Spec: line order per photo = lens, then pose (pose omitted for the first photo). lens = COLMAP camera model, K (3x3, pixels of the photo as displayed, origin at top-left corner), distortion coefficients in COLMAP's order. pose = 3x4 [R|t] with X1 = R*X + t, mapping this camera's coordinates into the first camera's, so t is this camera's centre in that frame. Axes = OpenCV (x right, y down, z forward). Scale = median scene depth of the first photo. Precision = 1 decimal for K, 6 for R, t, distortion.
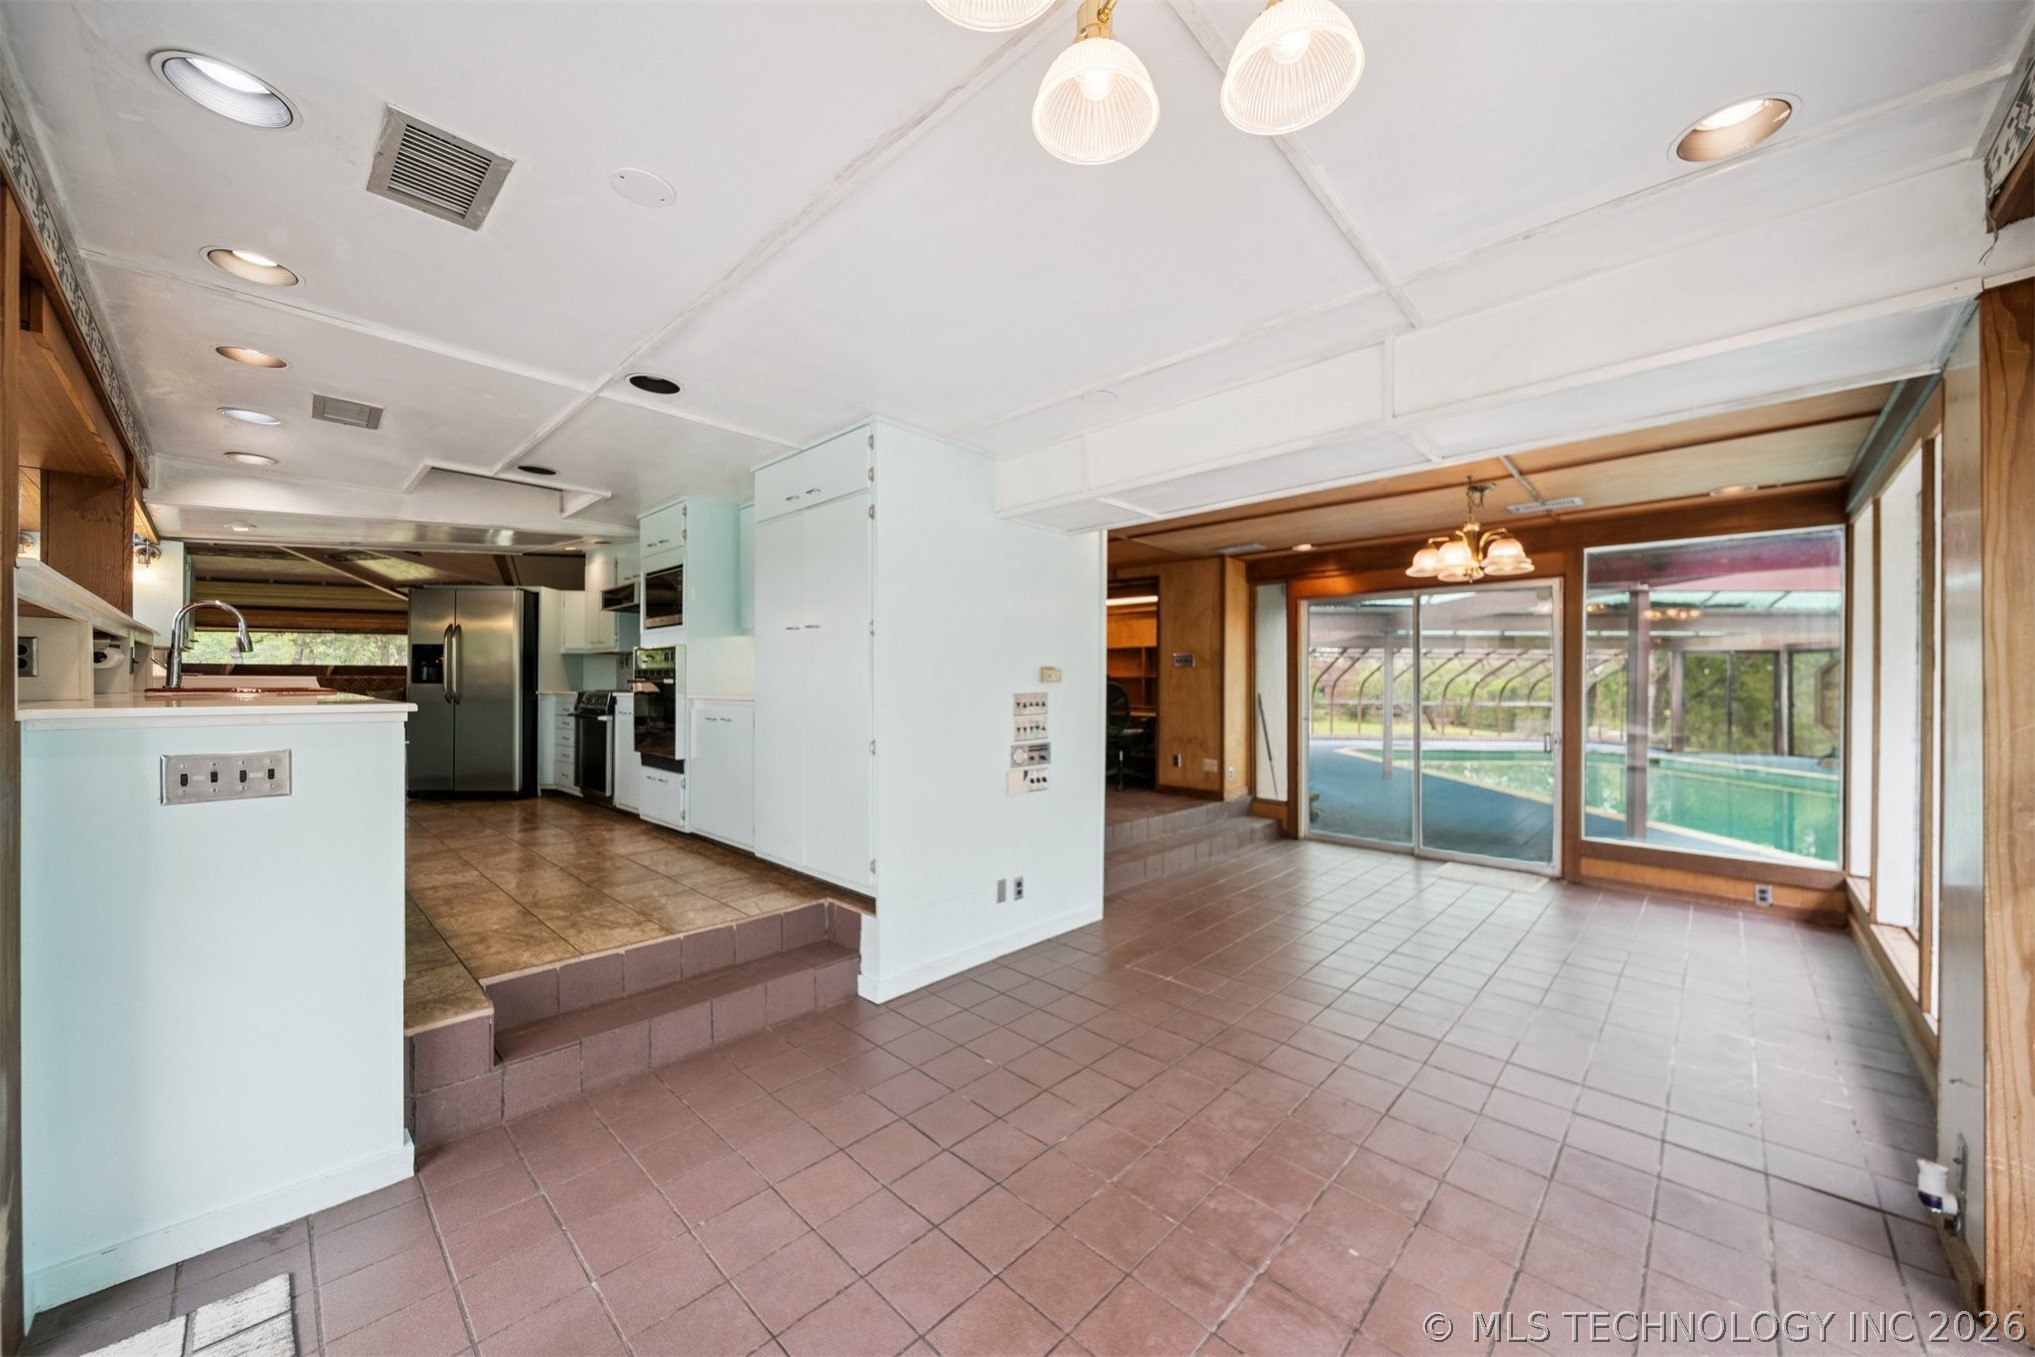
lens RADIAL K [[738.0, 0, 1022.2], [0, 738.0, 686.0], [0, 0, 1]] dist [-0.002129, -0.000332]
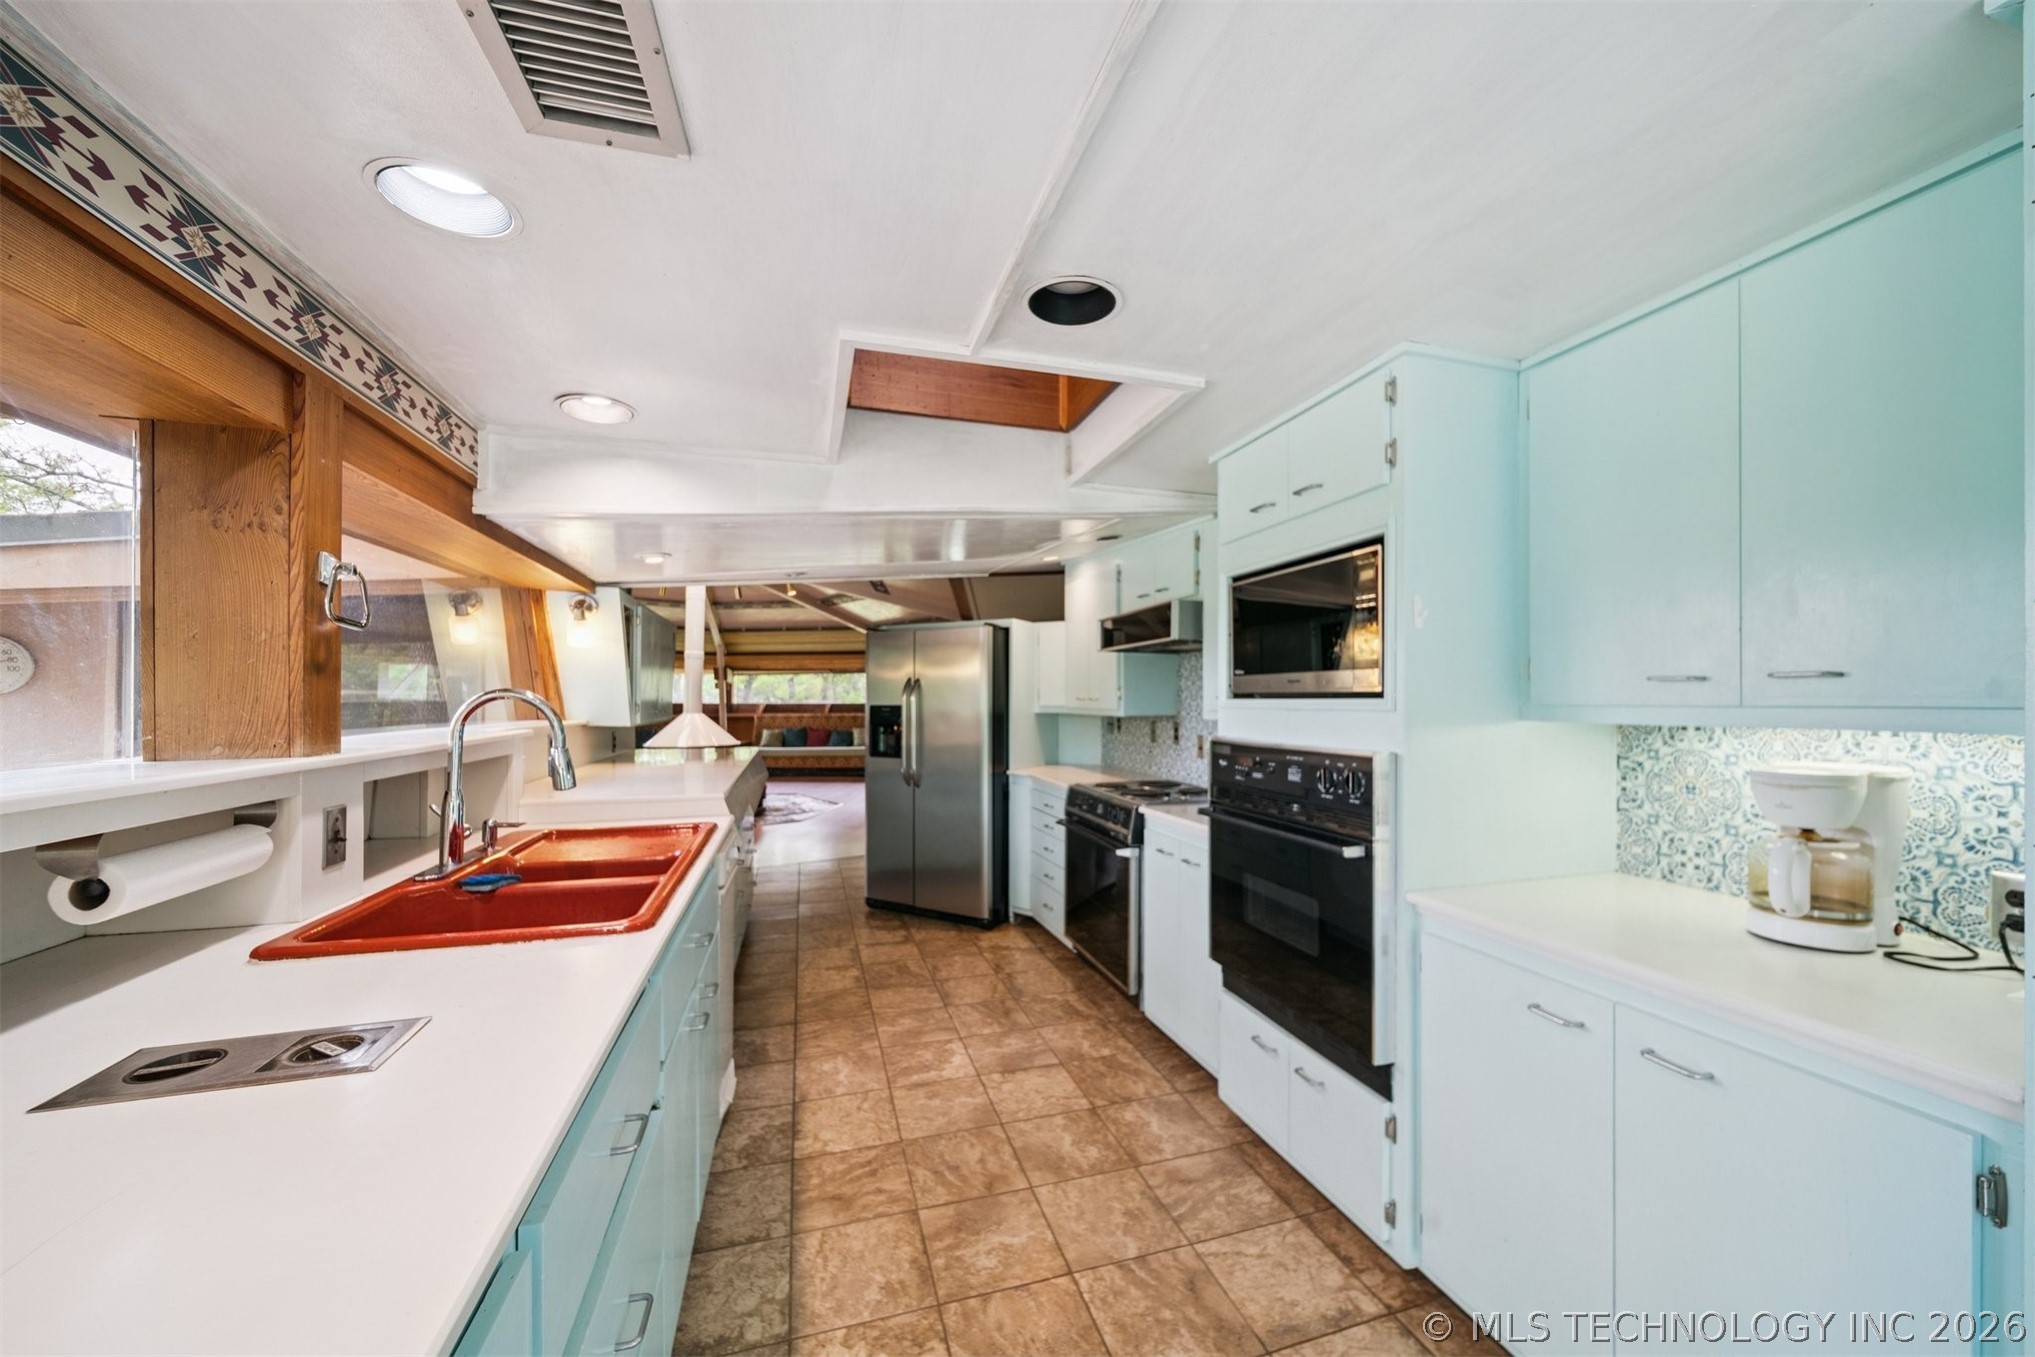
lens RADIAL K [[738.0, 0, 1022.2], [0, 738.0, 686.0], [0, 0, 1]] dist [-0.002129, -0.000332]
pose [[0.863423, -0.013087, -0.504311, -0.309753], [0.002474, 0.999761, -0.021709, -0.058952], [0.504474, 0.017497, 0.863249, 0.424292]]
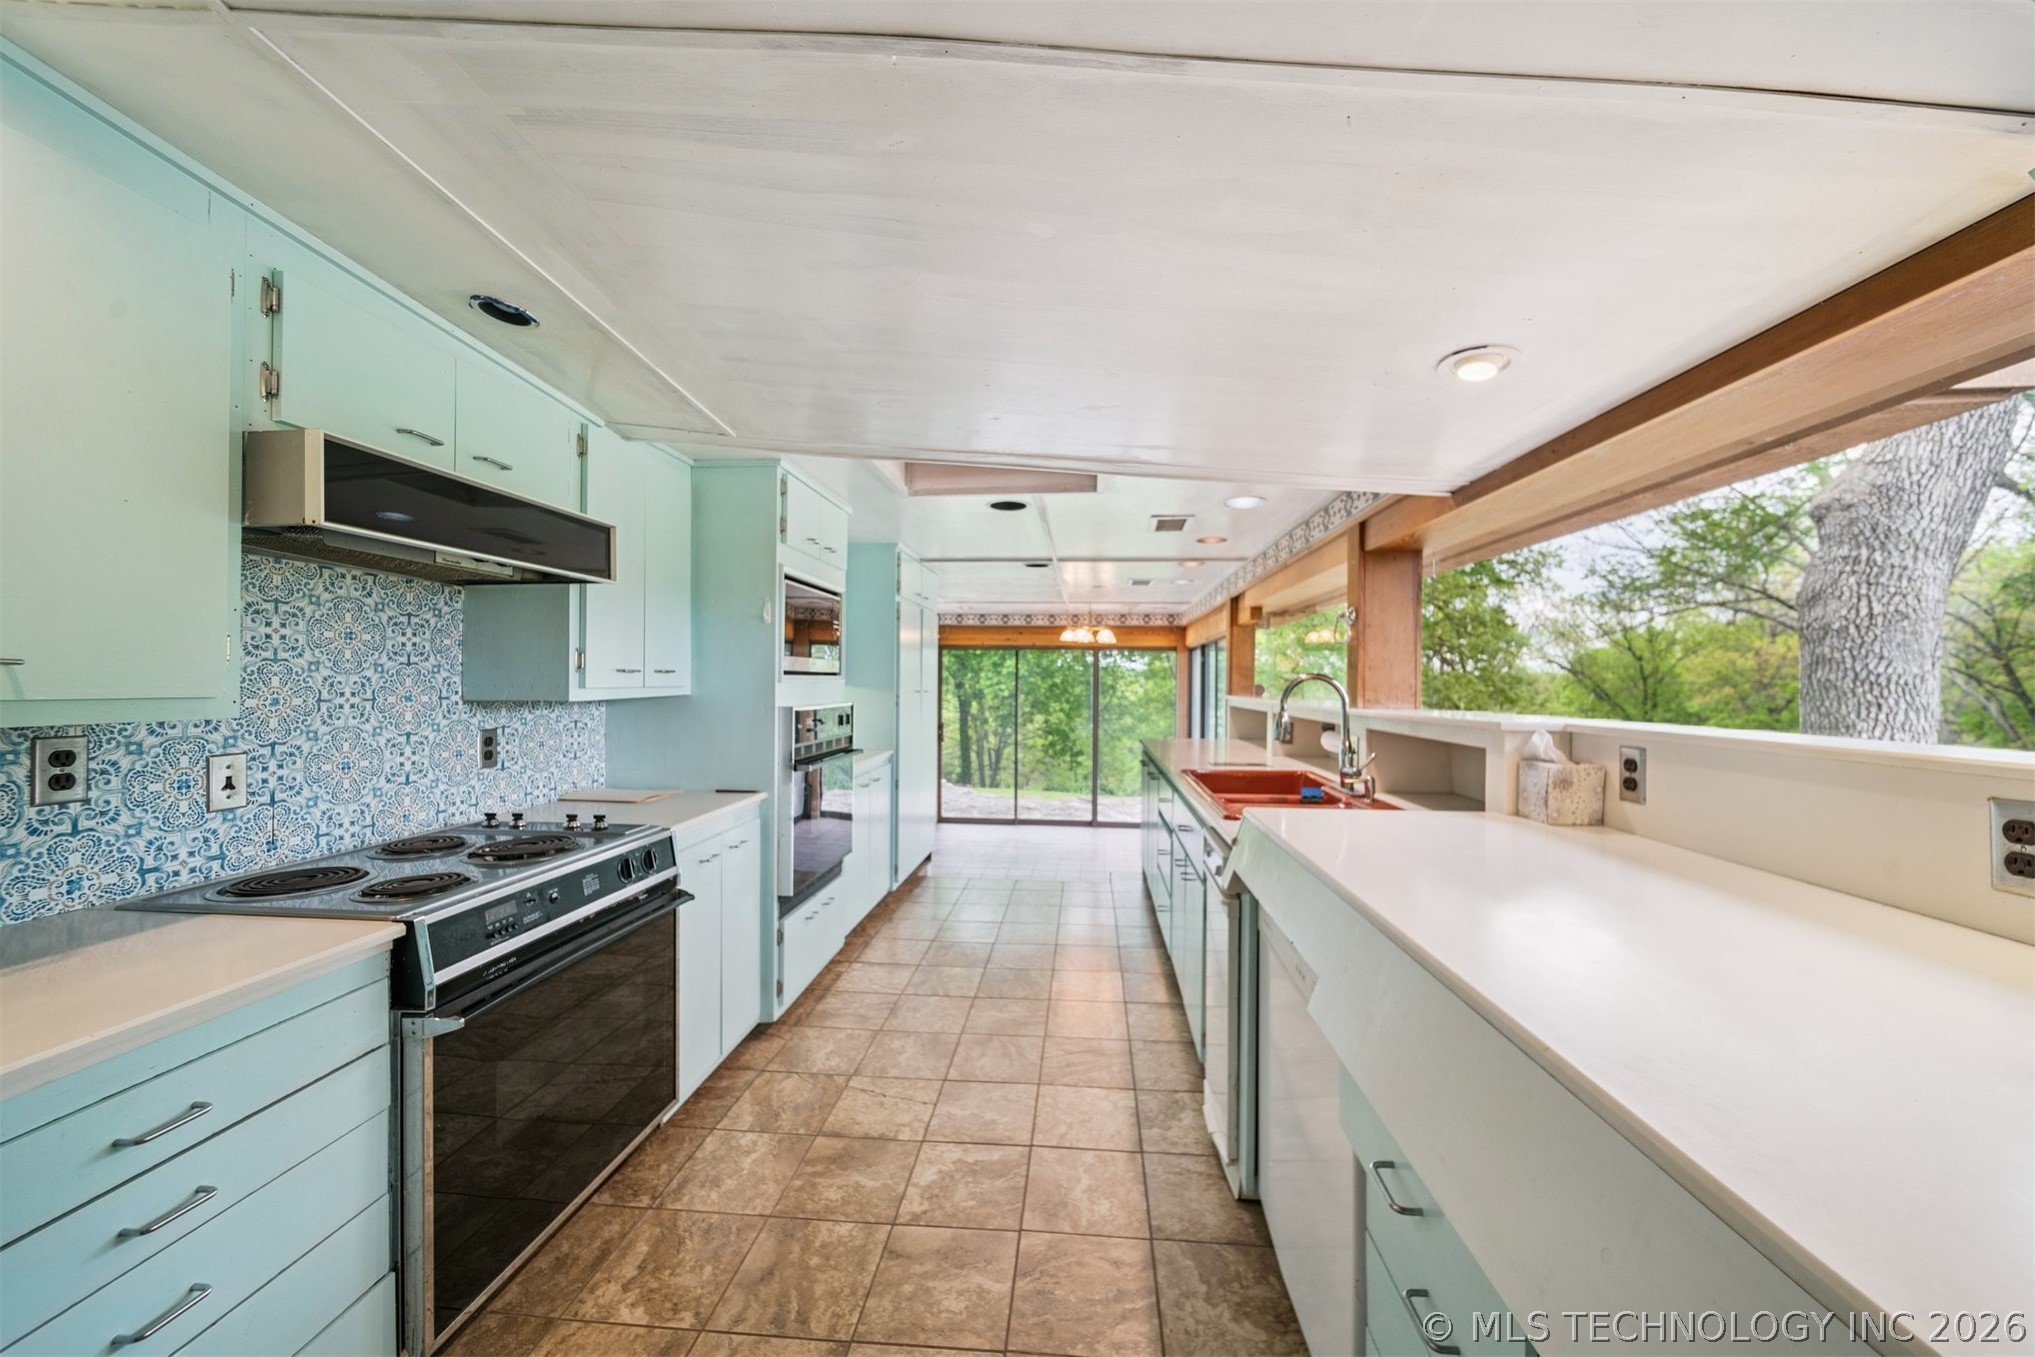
lens RADIAL K [[738.0, 0, 1022.2], [0, 738.0, 686.0], [0, 0, 1]] dist [-0.002129, -0.000332]
pose [[-0.614298, 0.000390, 0.789074, -0.836099], [0.013562, 0.999857, 0.010064, -0.056617], [-0.788958, 0.016883, -0.614215, 0.941873]]
